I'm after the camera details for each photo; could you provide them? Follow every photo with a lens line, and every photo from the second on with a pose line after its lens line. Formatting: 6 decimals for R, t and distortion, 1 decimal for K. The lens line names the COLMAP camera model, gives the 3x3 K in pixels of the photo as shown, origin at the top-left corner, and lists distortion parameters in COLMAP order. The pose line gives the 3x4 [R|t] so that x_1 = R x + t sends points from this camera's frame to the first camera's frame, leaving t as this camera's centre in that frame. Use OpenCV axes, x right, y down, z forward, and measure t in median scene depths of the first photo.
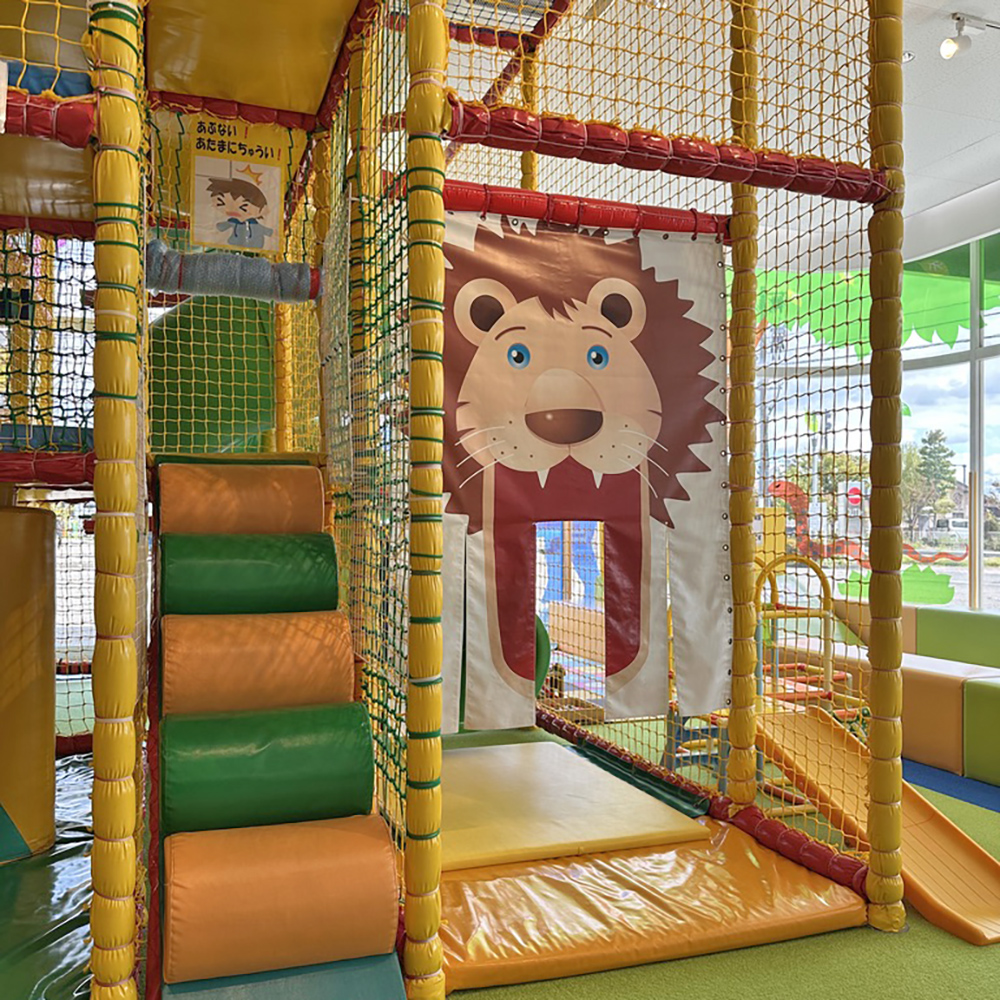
lens RADIAL K [[963.8, 0, 500.0], [0, 963.8, 500.0], [0, 0, 1]] dist [-0.001608, -0.001352]
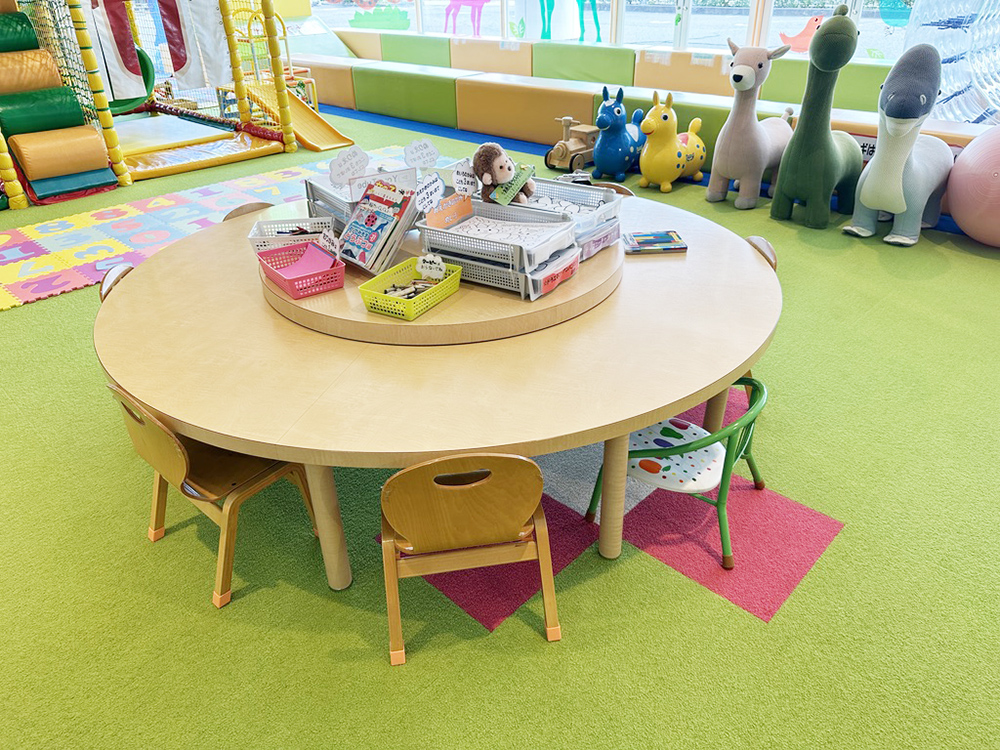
lens RADIAL K [[720.4, 0, 500.0], [0, 720.4, 375.0], [0, 0, 1]] dist [-0.002359, 0.000141]
pose [[0.905409, -0.233112, 0.354814, 0.032146], [0.017738, 0.855804, 0.516996, -0.081797], [-0.424169, -0.461799, 0.778988, -1.071480]]
